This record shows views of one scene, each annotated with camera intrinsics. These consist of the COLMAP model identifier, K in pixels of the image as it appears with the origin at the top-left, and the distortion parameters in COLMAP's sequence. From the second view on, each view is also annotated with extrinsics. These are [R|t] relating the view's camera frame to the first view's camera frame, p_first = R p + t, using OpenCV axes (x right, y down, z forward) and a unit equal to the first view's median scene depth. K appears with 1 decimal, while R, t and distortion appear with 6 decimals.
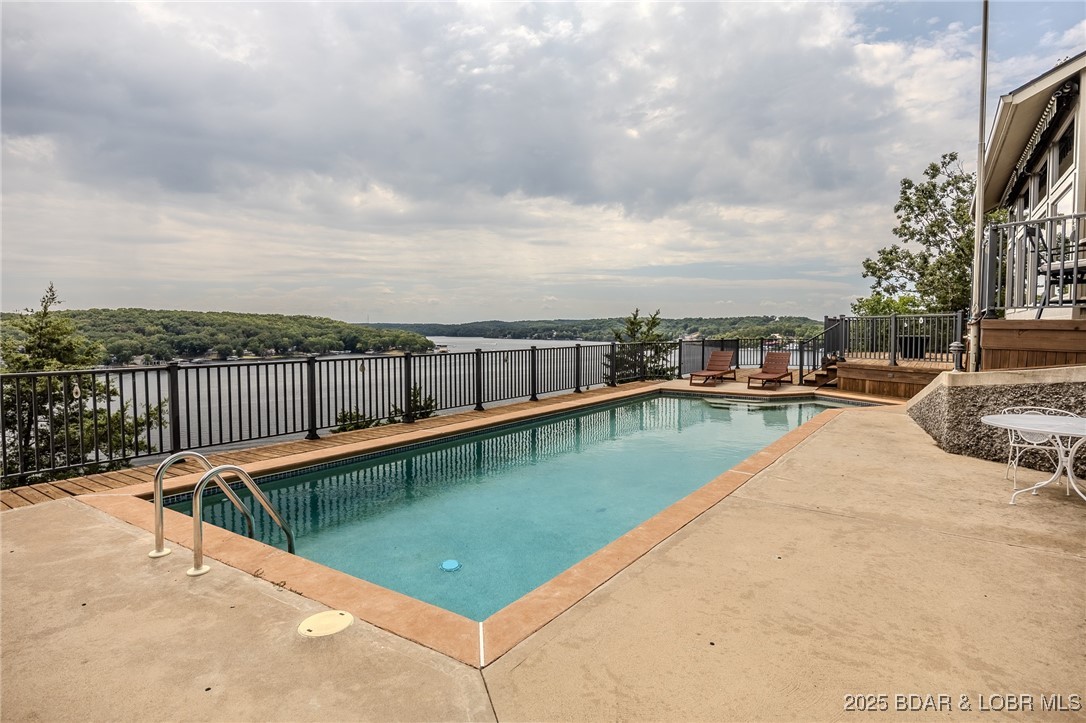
lens RADIAL K [[619.2, 0, 526.2], [0, 619.2, 373.6], [0, 0, 1]] dist [-0.016419, 0.004173]
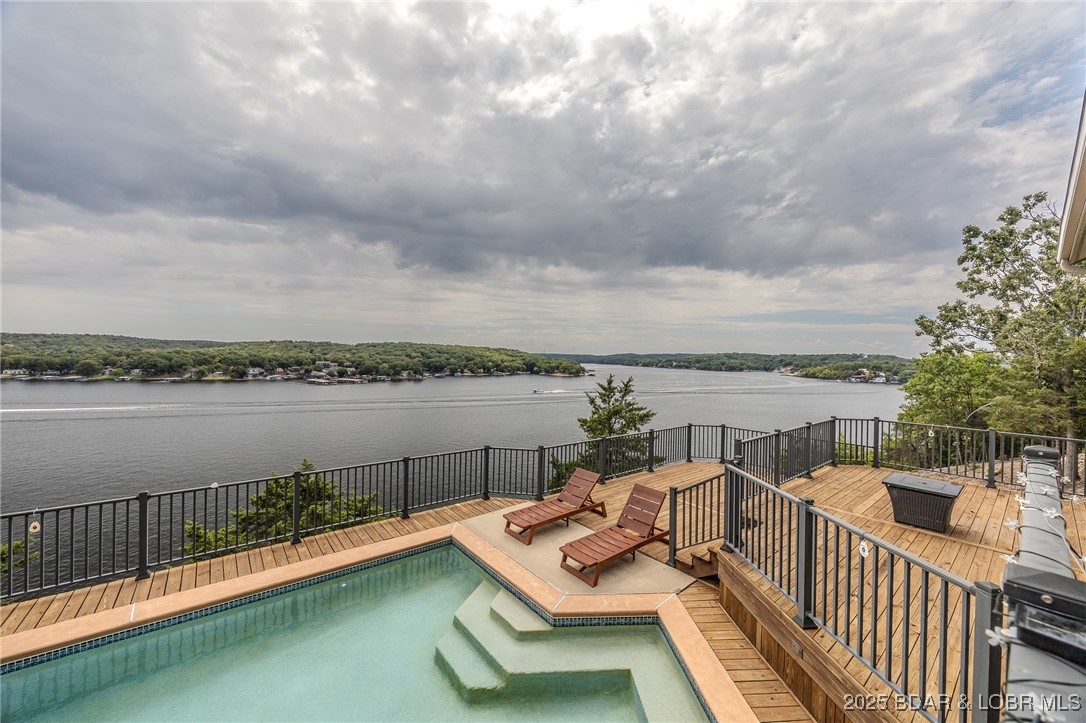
lens RADIAL K [[413.1, 0, 548.2], [0, 413.1, 361.4], [0, 0, 1]] dist [0.001689, -0.001152]
pose [[0.960137, 0.024756, -0.278430, 0.193220], [-0.040874, 0.997798, -0.052236, -0.063890], [0.276524, 0.061534, 0.959035, 0.259635]]
